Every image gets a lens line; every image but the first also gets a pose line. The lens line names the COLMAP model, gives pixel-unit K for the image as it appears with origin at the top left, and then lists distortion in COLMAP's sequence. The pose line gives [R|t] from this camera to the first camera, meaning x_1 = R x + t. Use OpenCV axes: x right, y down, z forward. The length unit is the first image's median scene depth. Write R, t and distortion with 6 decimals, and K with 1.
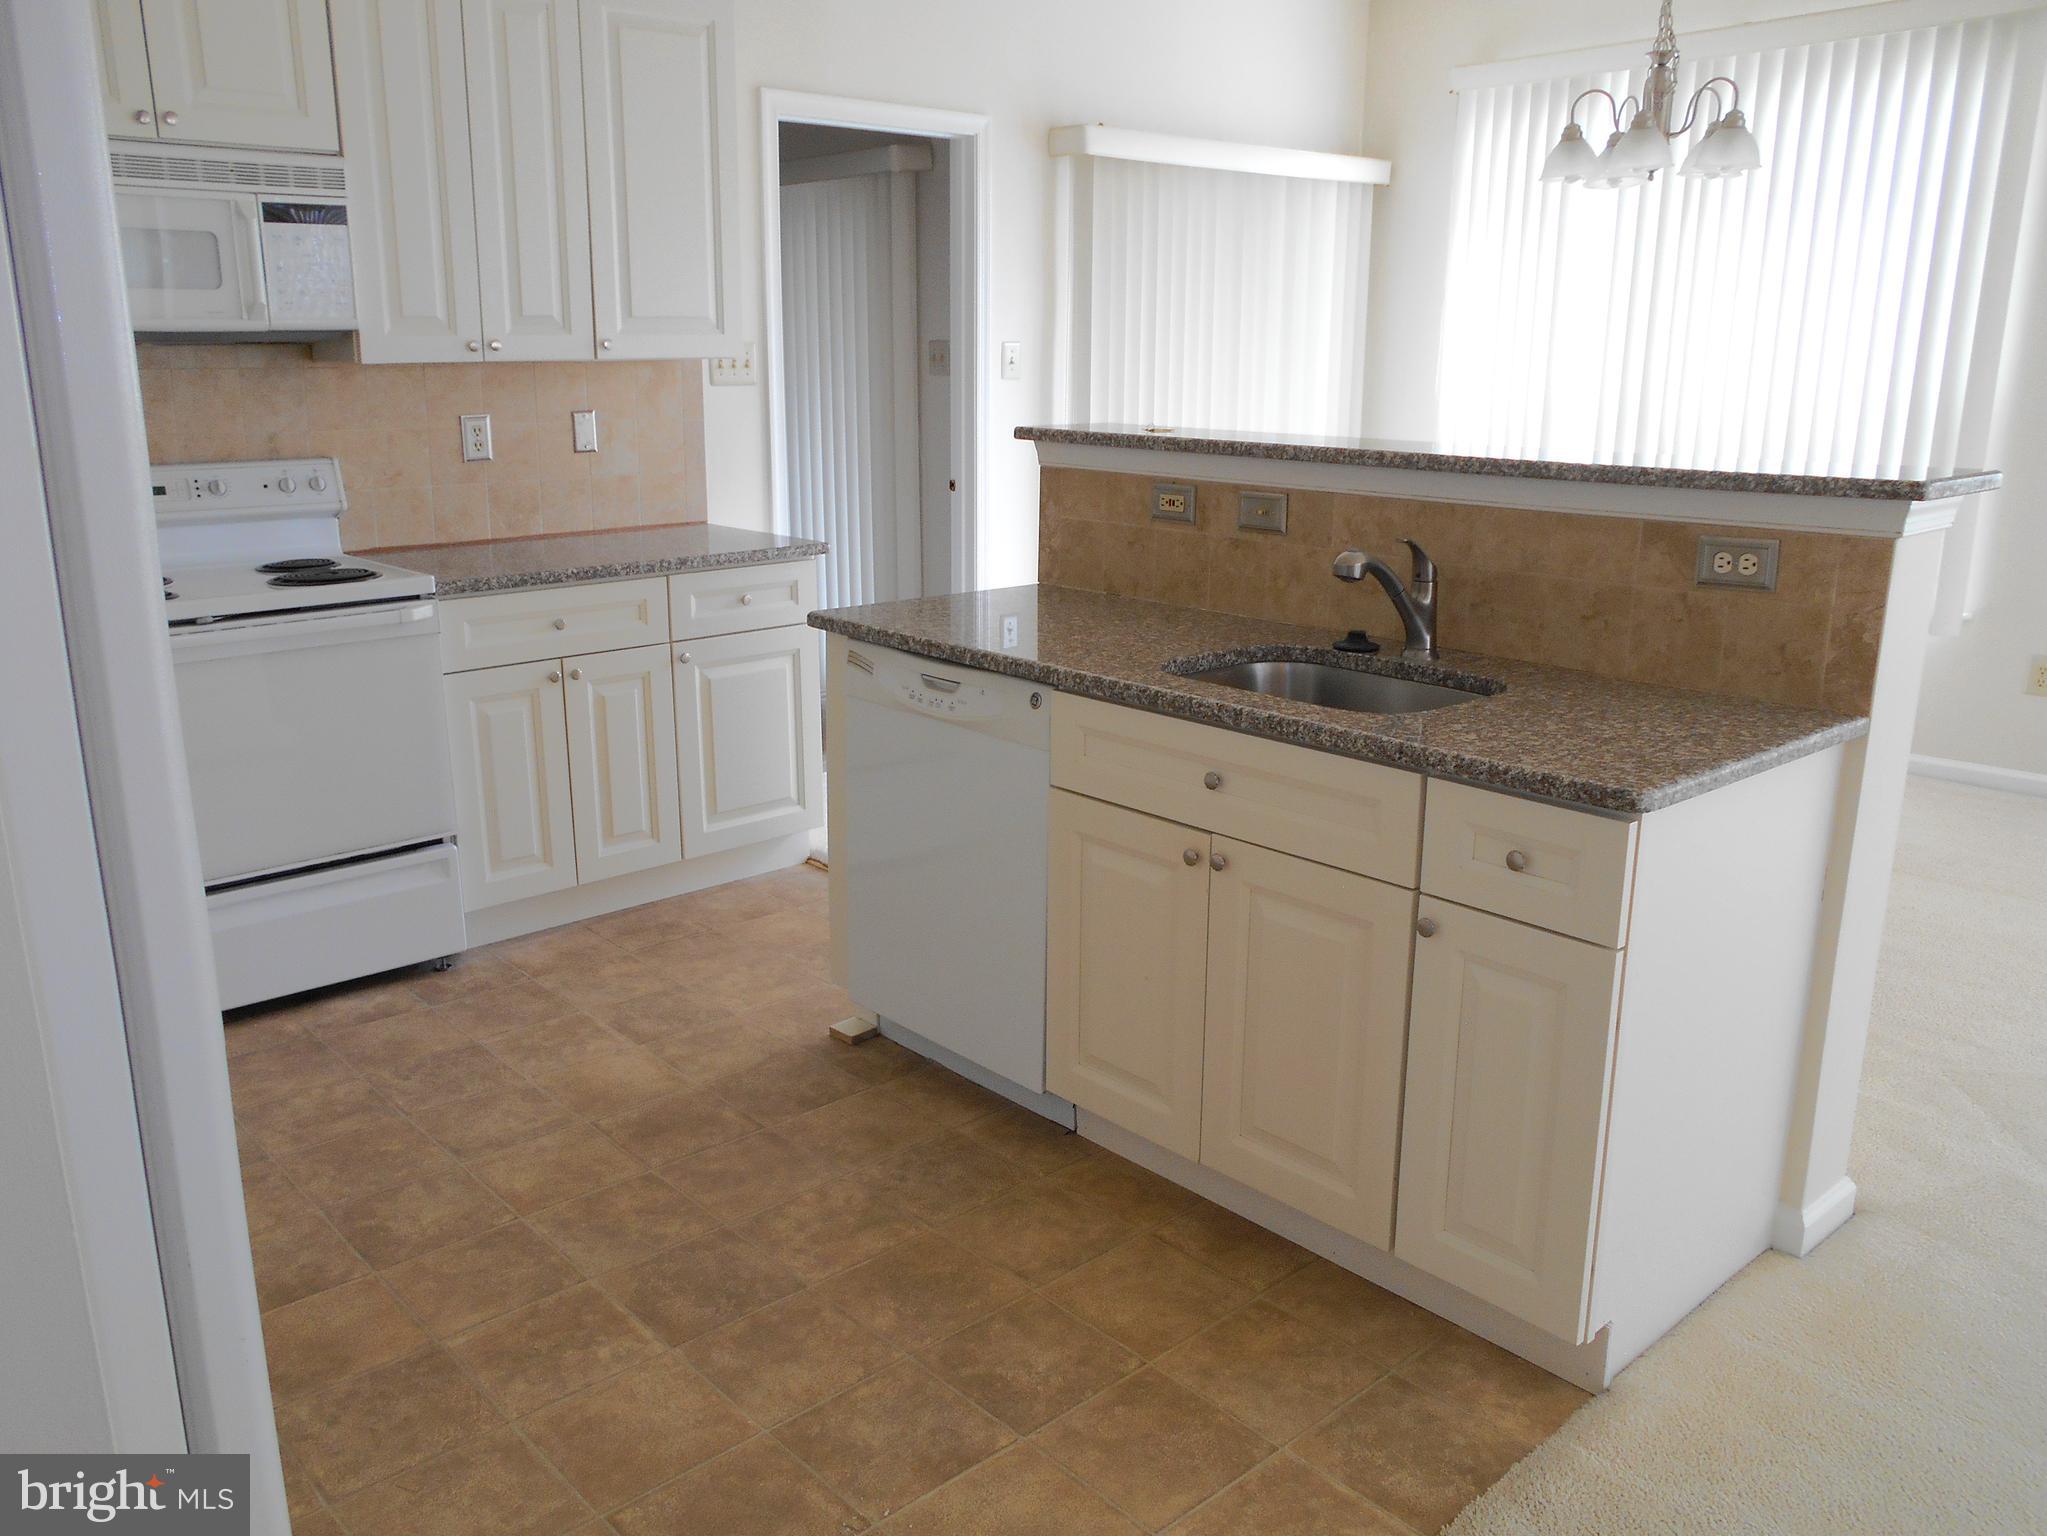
lens RADIAL K [[1627.8, 0, 1023.5], [0, 1627.8, 768.0], [0, 0, 1]] dist [-0.098875, 0.138731]
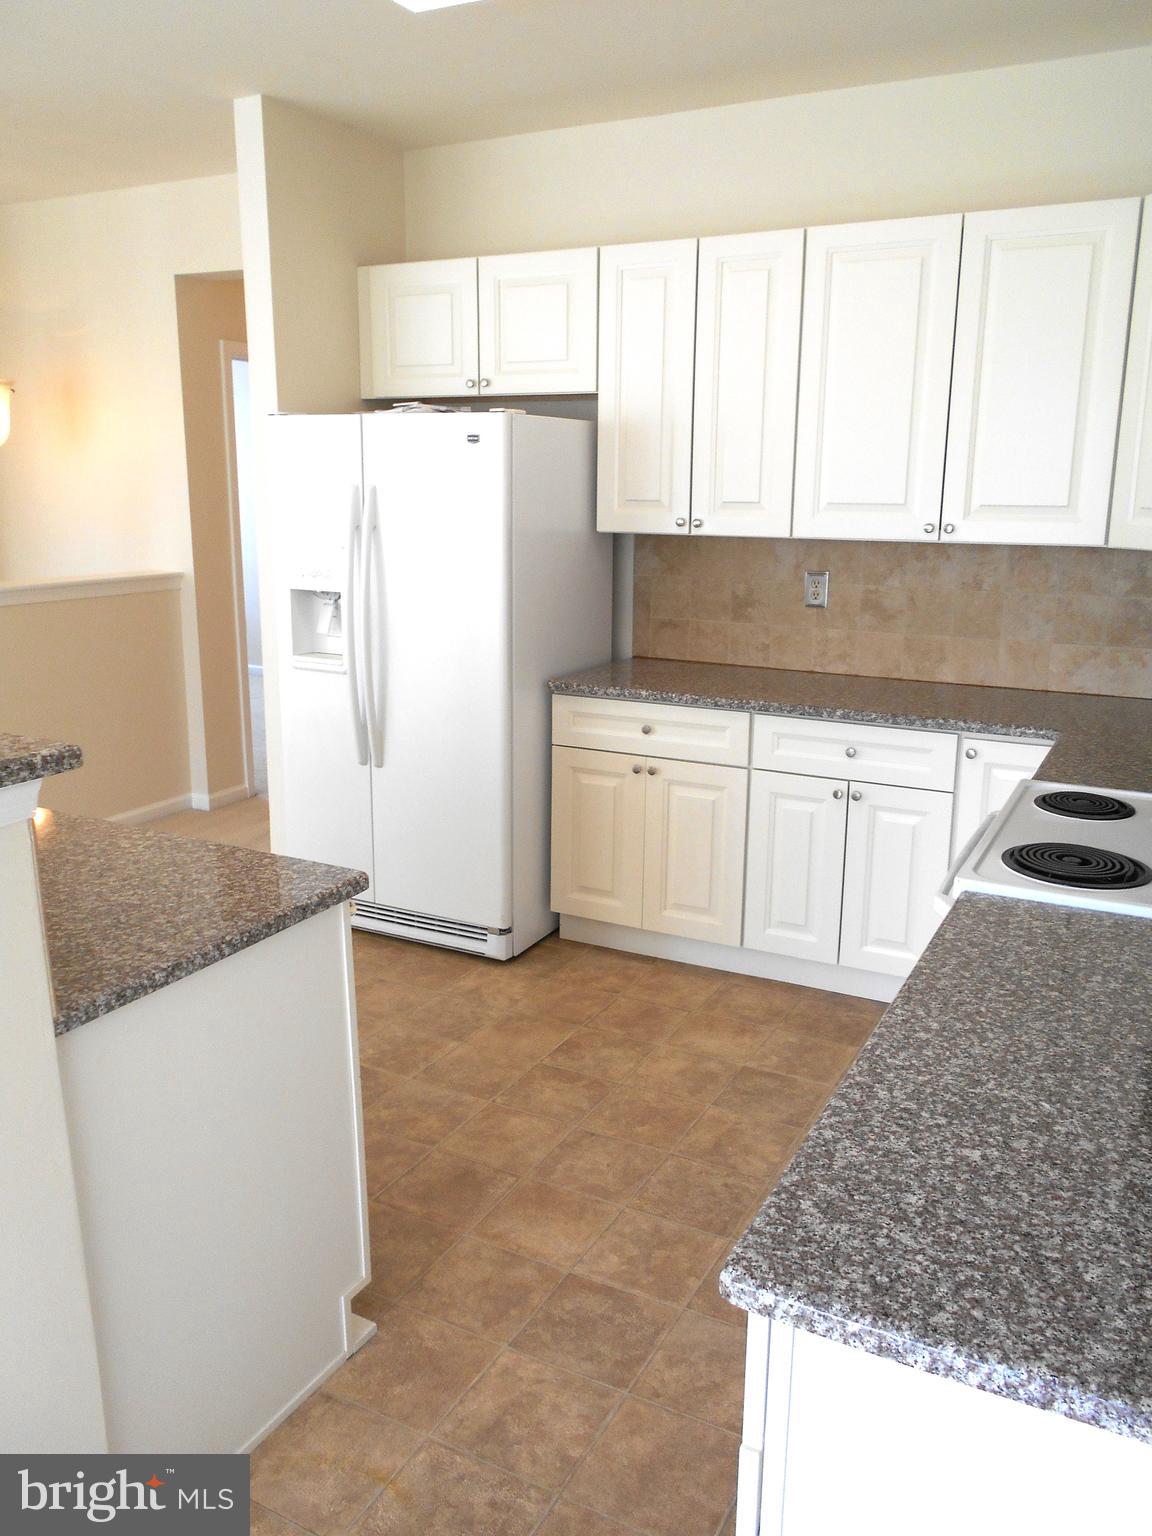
lens RADIAL K [[1173.1, 0, 592.9], [0, 1173.1, 761.3], [0, 0, 1]] dist [0.001018, 0.001296]
pose [[-0.930160, 0.076374, -0.359122, -0.024086], [-0.103907, 0.883379, 0.456995, -0.392346], [0.352144, 0.462394, -0.813748, 1.358220]]
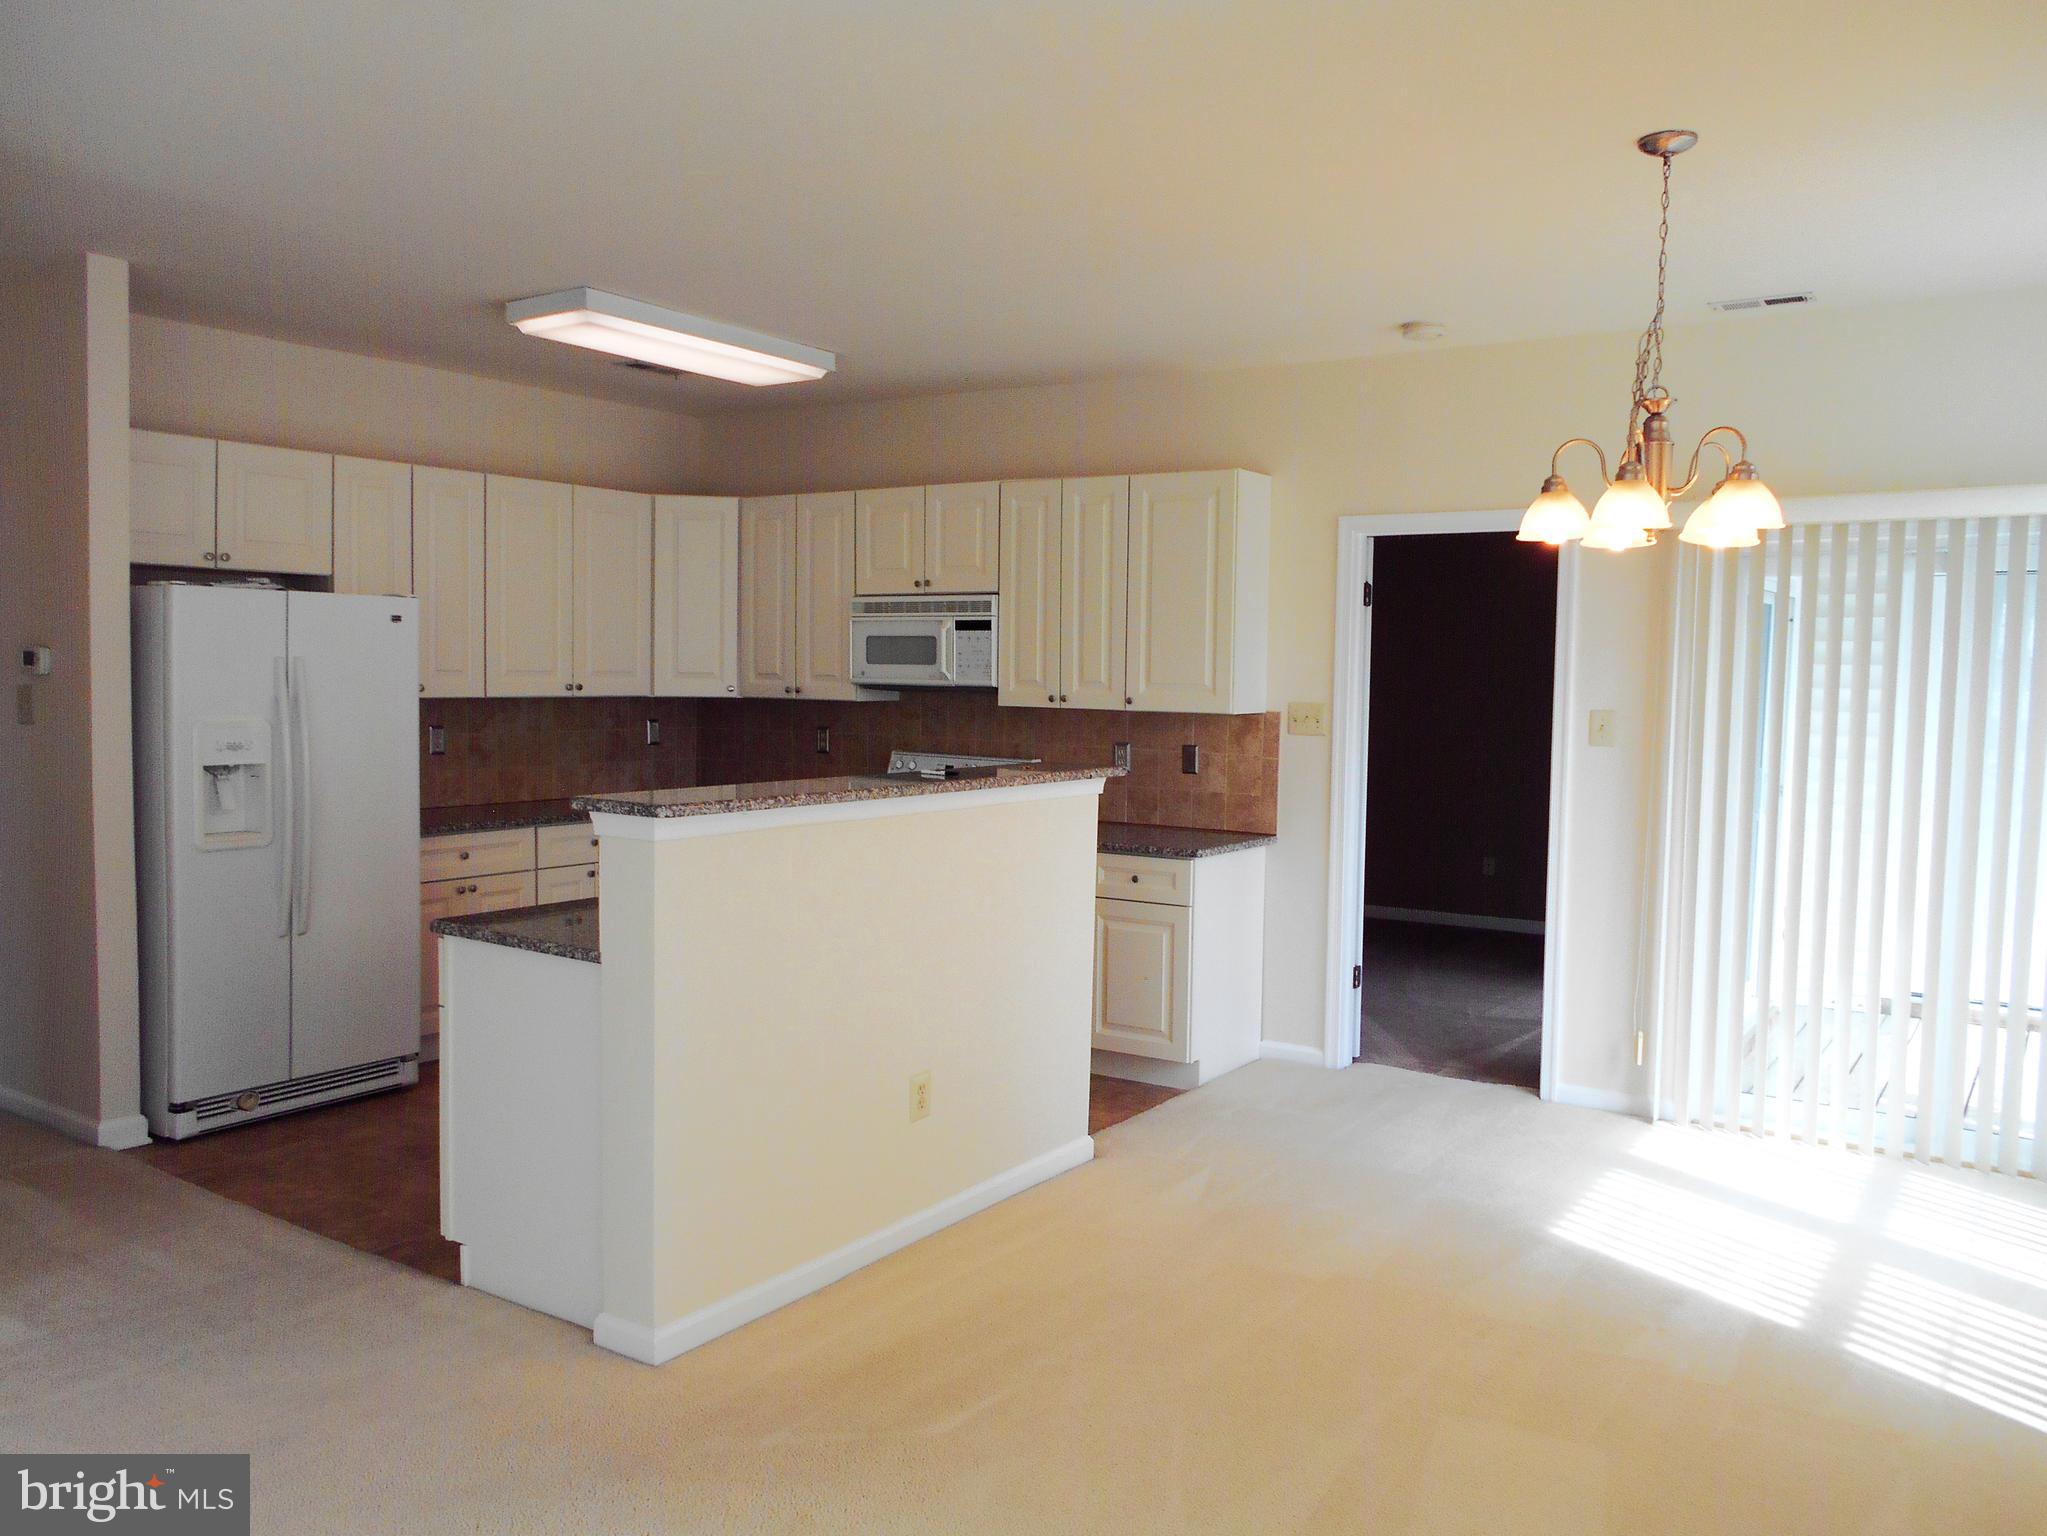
lens RADIAL K [[1594.9, 0, 1029.1], [0, 1594.9, 787.6], [0, 0, 1]] dist [-0.028843, -0.000080]
pose [[0.240358, 0.075174, -0.967769, 1.341263], [-0.270218, 0.962769, 0.007673, -0.194485], [0.932314, 0.259664, 0.251723, 0.634865]]
